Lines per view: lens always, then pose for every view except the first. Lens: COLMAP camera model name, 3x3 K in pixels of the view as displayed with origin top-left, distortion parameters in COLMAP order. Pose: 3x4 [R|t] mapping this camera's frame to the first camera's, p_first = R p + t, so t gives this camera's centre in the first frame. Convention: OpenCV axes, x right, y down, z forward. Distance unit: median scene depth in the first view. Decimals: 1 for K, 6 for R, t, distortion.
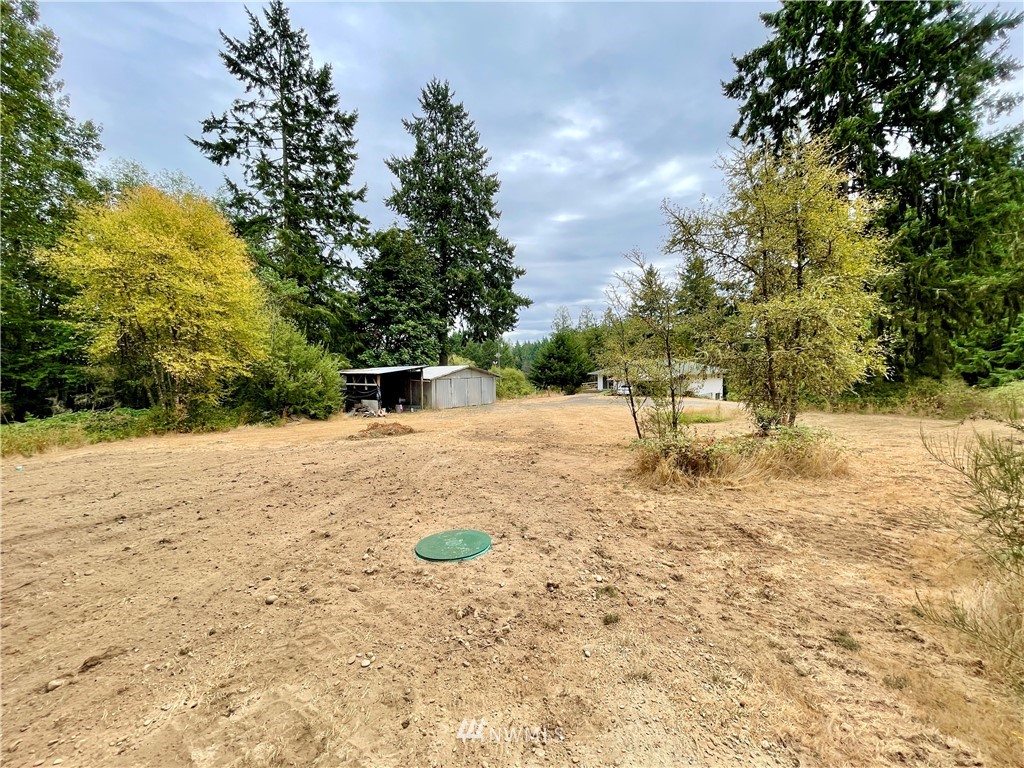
lens RADIAL K [[414.1, 0, 510.4], [0, 414.1, 386.8], [0, 0, 1]] dist [-0.016536, 0.004343]
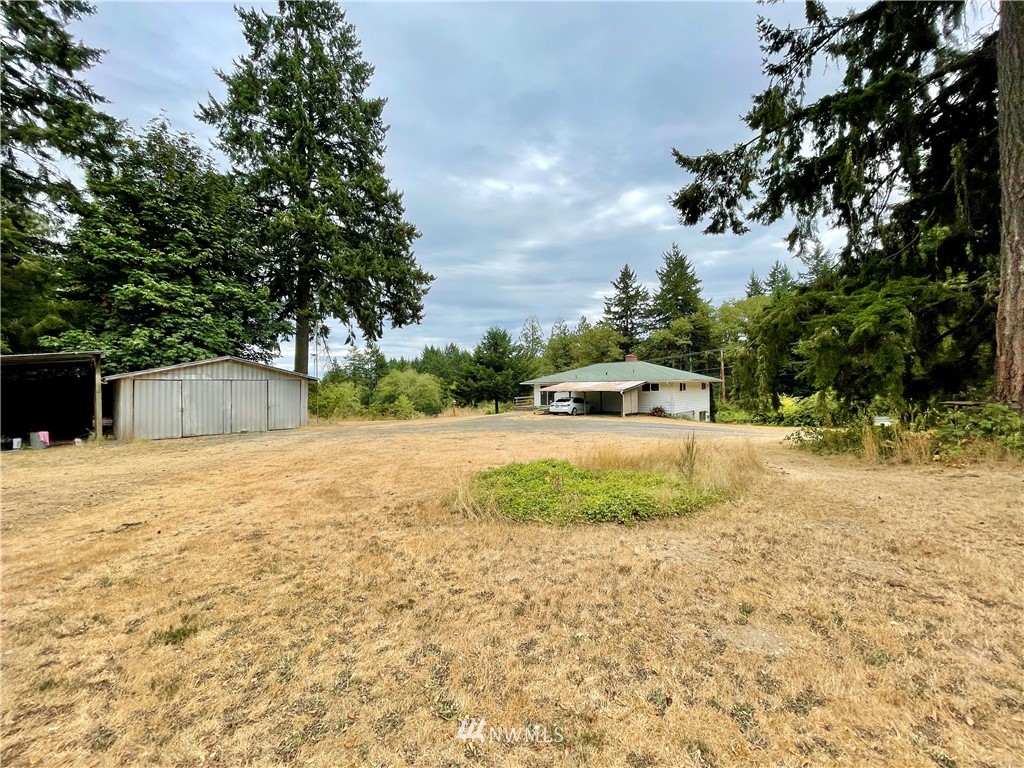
lens RADIAL K [[414.1, 0, 510.4], [0, 414.1, 386.8], [0, 0, 1]] dist [-0.016536, 0.004343]
pose [[0.999755, 0.002829, 0.021952, 0.159648], [-0.001760, 0.998818, -0.048575, 0.008010], [-0.022063, 0.048525, 0.998578, 0.304302]]
